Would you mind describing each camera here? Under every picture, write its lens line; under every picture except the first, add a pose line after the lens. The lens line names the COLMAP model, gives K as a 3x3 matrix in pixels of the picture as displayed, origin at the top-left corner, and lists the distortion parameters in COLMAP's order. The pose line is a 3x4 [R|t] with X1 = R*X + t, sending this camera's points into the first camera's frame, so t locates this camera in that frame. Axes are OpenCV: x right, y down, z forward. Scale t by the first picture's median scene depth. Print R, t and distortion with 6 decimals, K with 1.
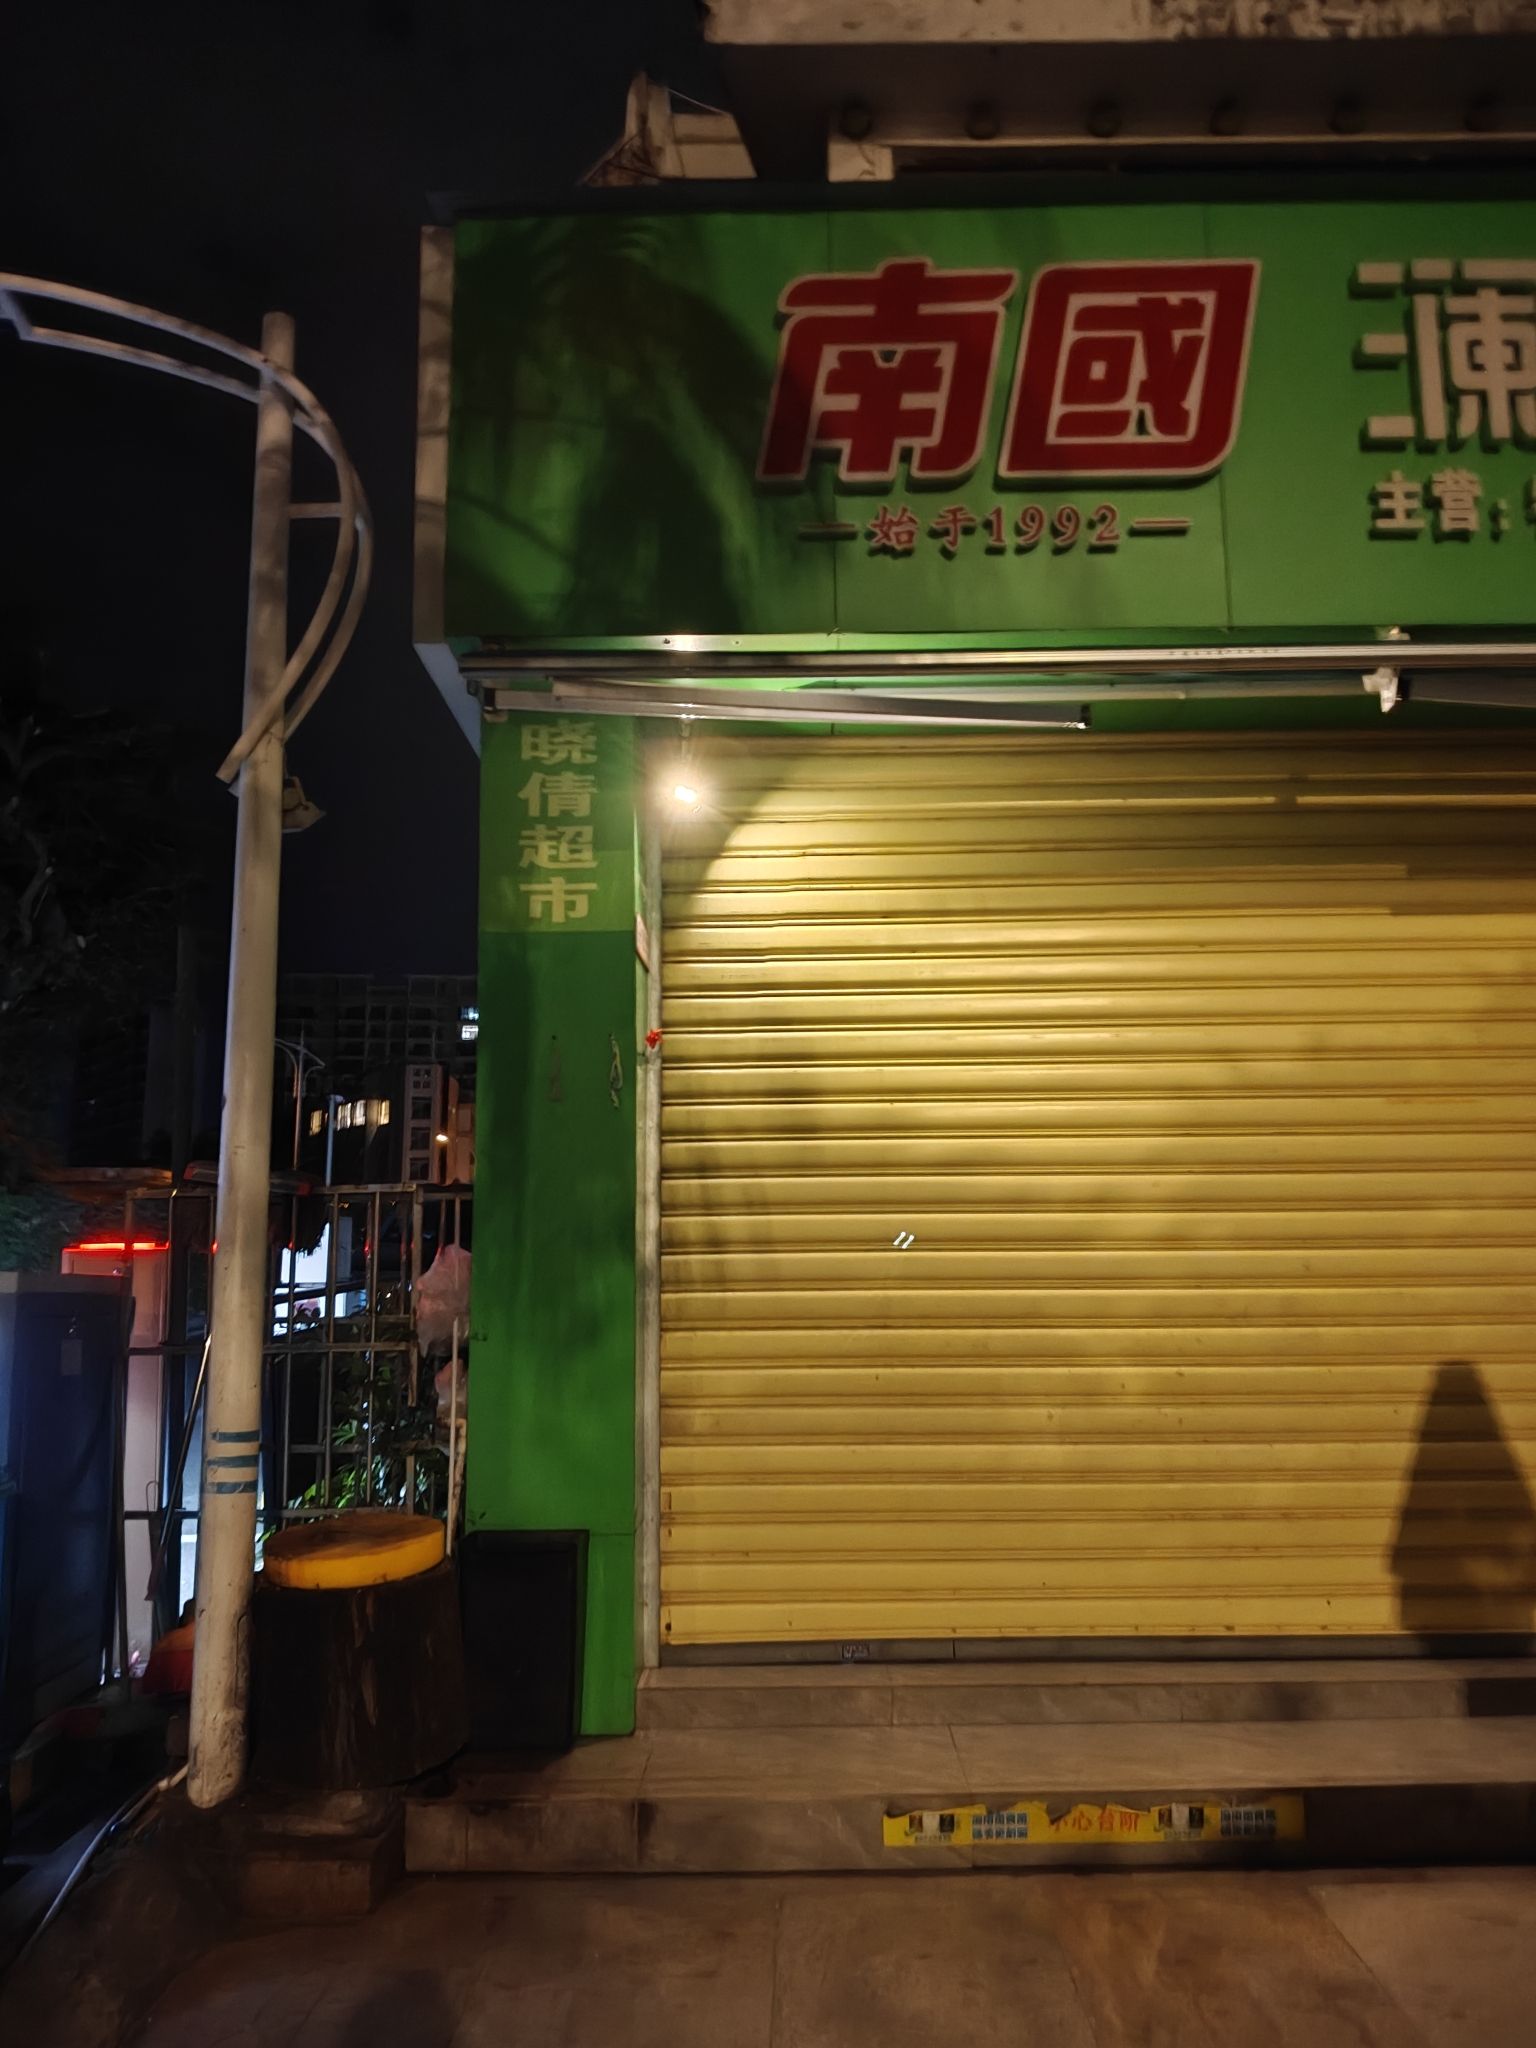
lens RADIAL K [[1604.1, 0, 769.4], [0, 1604.1, 1040.5], [0, 0, 1]] dist [0.060231, -0.141005]
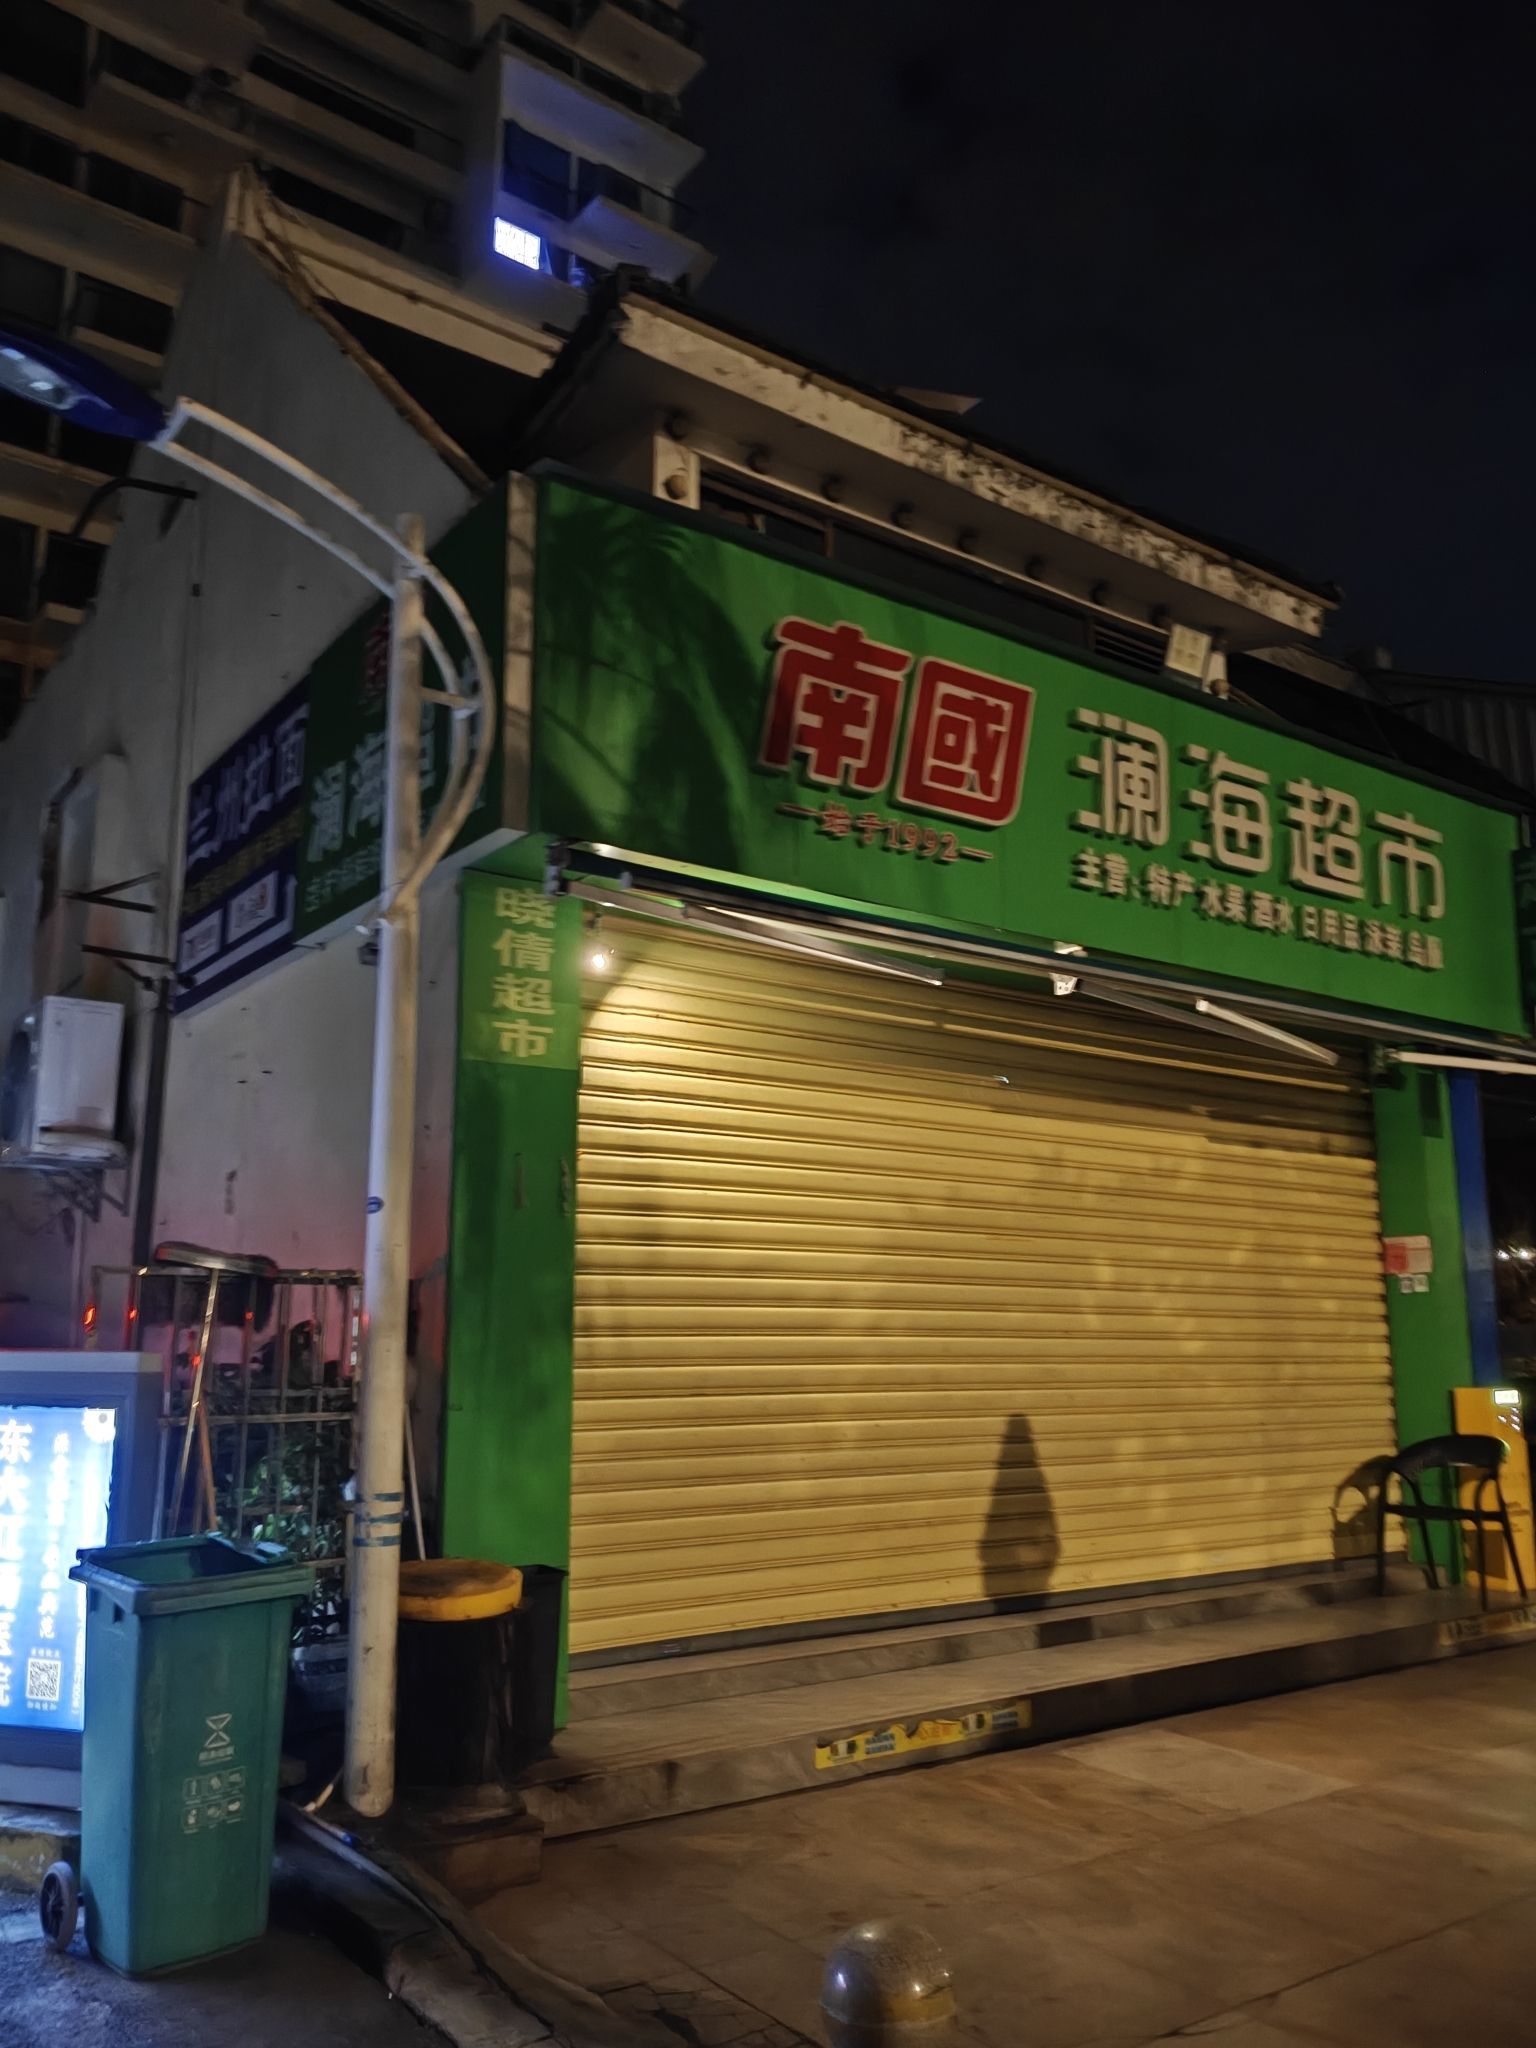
lens RADIAL K [[1683.2, 0, 768.0], [0, 1683.2, 1024.0], [0, 0, 1]] dist [0.144008, -0.387652]
pose [[0.788848, 0.123713, 0.602008, -0.822442], [-0.108358, 0.992183, -0.061906, -0.043962], [-0.604961, -0.016398, 0.796086, -0.131534]]
